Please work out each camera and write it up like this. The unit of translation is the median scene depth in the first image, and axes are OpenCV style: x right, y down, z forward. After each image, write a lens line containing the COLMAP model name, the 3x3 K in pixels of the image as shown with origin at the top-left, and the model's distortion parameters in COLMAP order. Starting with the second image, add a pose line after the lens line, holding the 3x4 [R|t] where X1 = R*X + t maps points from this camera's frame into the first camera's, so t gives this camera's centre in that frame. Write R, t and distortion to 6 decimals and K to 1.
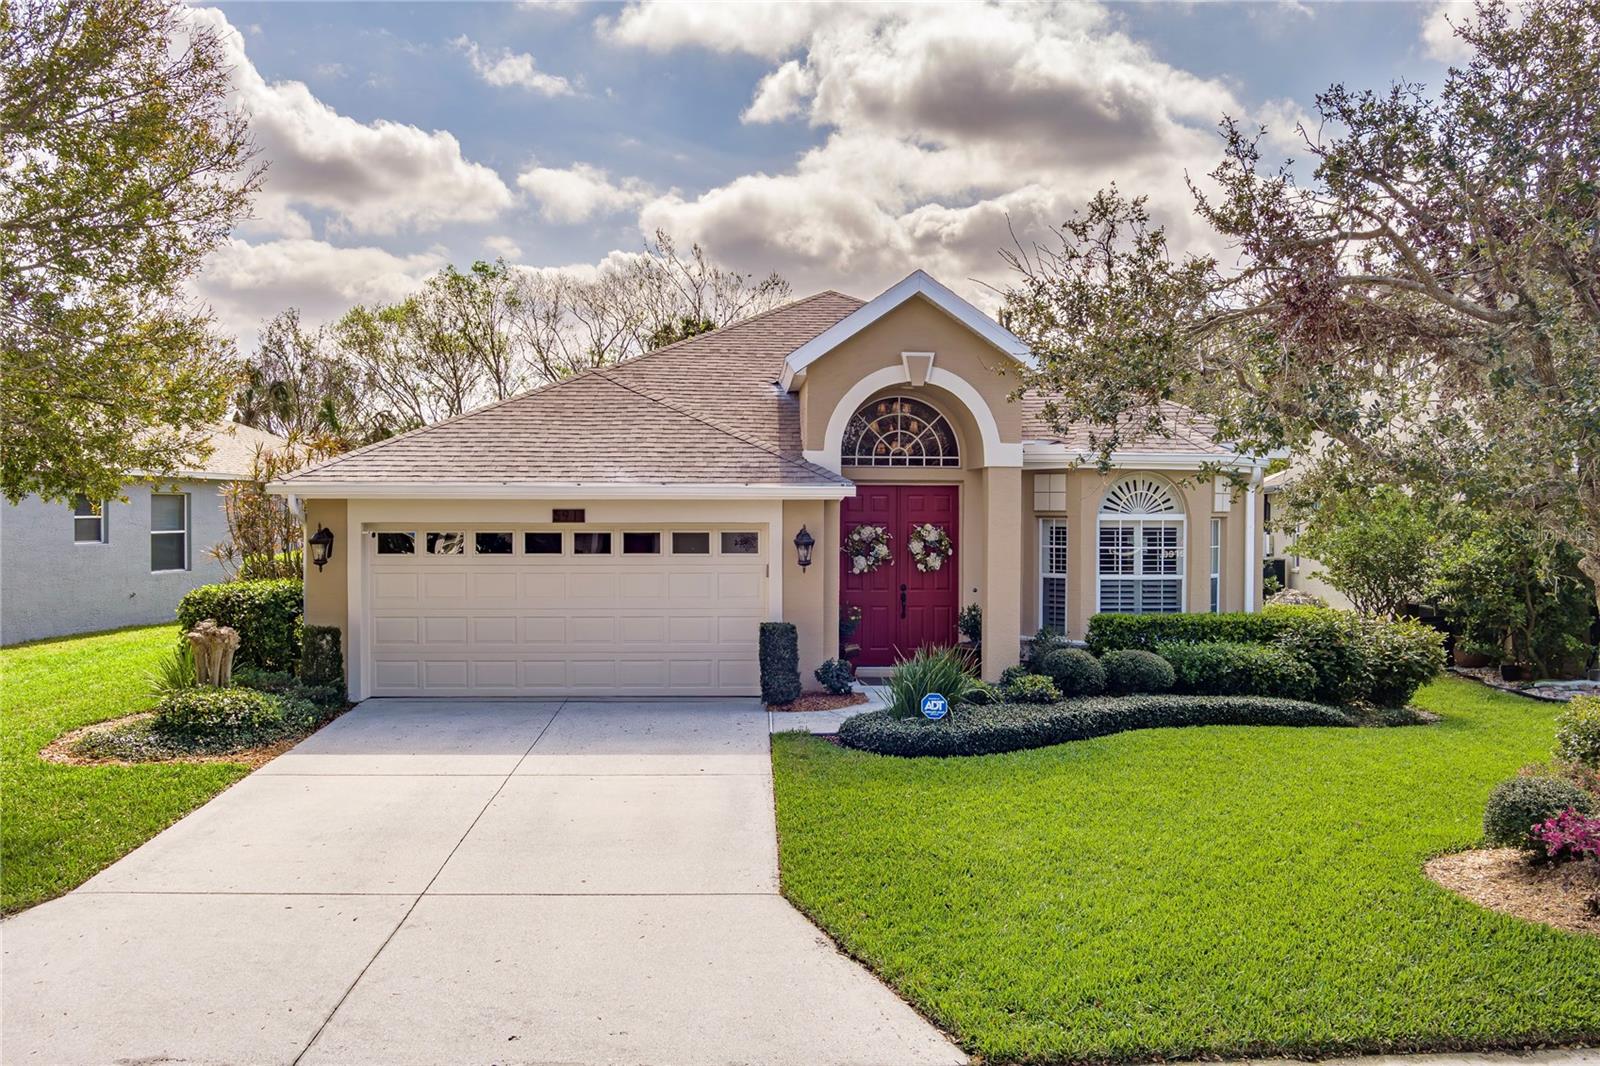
lens RADIAL K [[1295.6, 0, 792.5], [0, 1295.6, 523.2], [0, 0, 1]] dist [-0.069507, 0.001250]
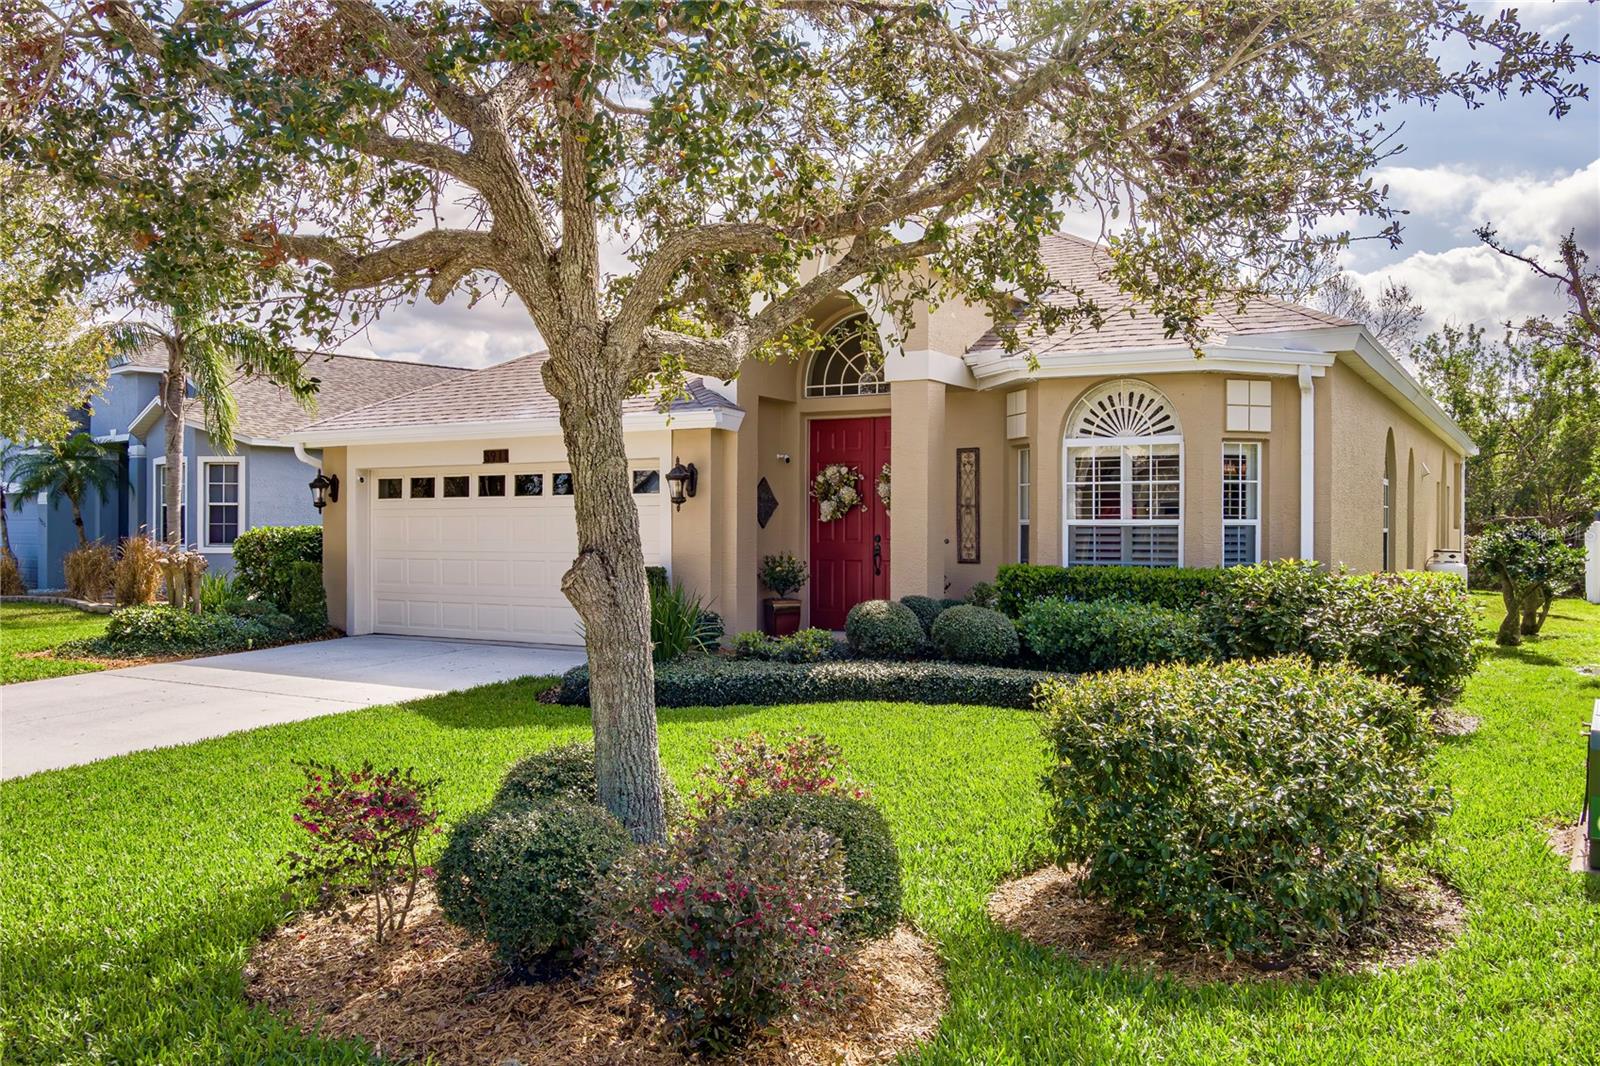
lens RADIAL K [[1295.6, 0, 801.2], [0, 1295.6, 527.9], [0, 0, 1]] dist [-0.069507, 0.001250]
pose [[0.839632, -0.001508, -0.543153, 0.559105], [-0.005663, 0.999918, -0.011529, 0.058948], [0.543126, 0.012756, 0.839554, 0.299417]]
